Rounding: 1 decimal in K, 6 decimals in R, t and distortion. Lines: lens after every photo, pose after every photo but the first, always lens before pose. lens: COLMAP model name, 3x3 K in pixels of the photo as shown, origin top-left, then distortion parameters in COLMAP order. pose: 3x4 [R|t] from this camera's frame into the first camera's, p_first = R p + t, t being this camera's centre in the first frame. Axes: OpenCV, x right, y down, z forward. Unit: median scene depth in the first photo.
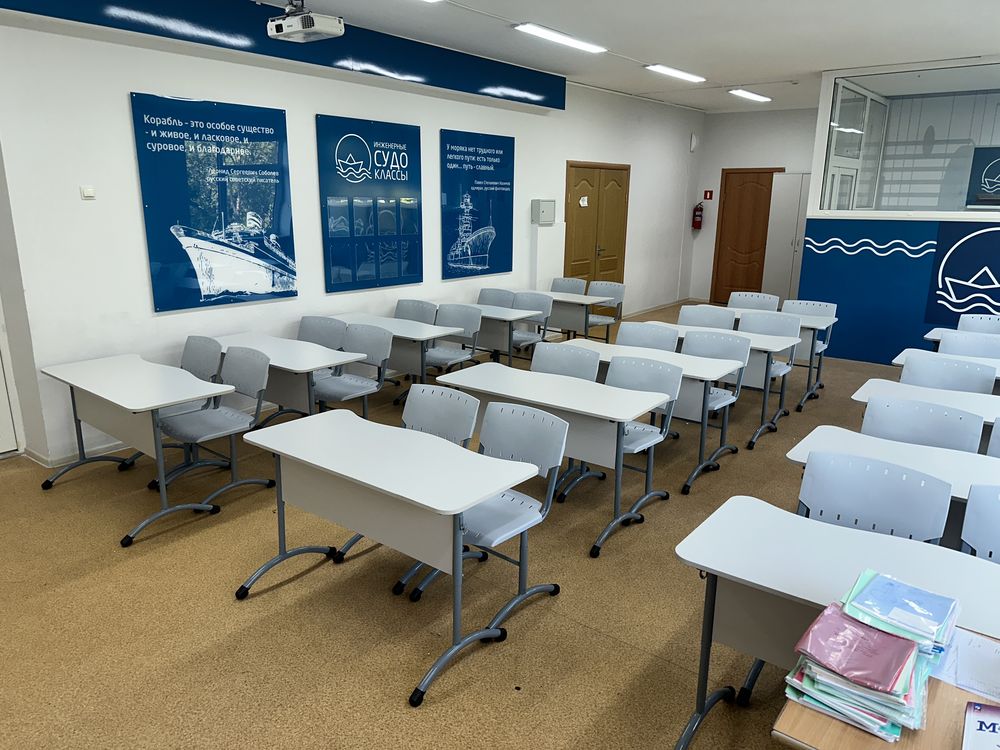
lens RADIAL K [[731.0, 0, 500.0], [0, 731.0, 375.0], [0, 0, 1]] dist [0.119555, -0.218394]
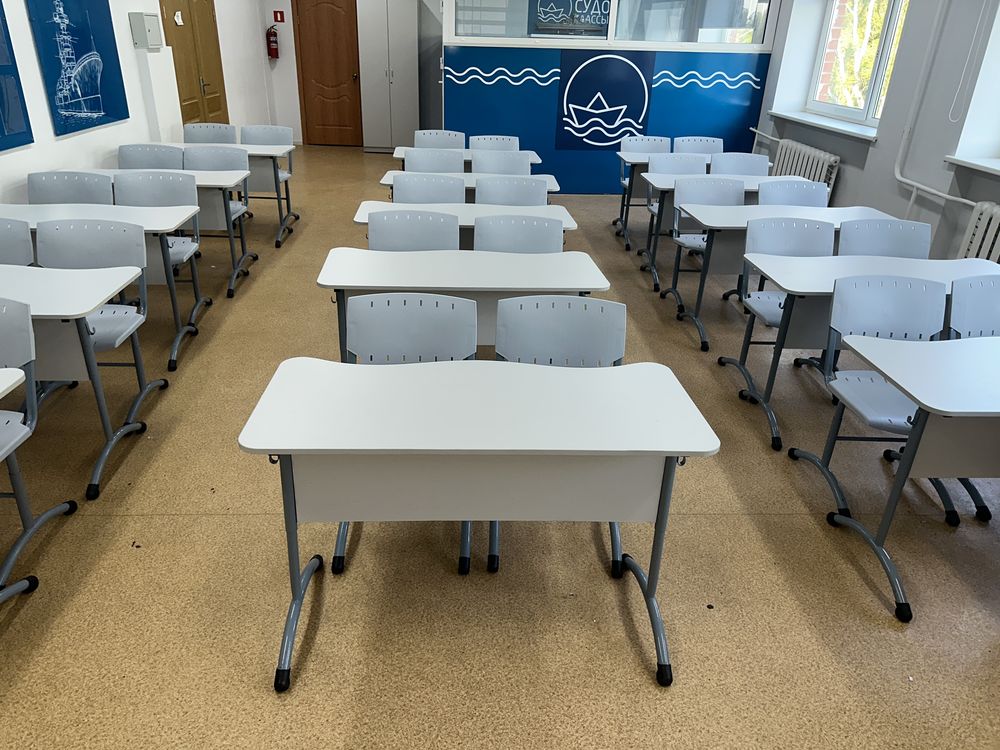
lens RADIAL K [[715.0, 0, 500.0], [0, 715.0, 375.0], [0, 0, 1]] dist [0.019501, -0.006247]
pose [[0.744819, -0.272136, 0.609251, -0.283026], [0.132946, 0.955271, 0.264164, -0.049048], [-0.653888, -0.115757, 0.747683, 0.252942]]
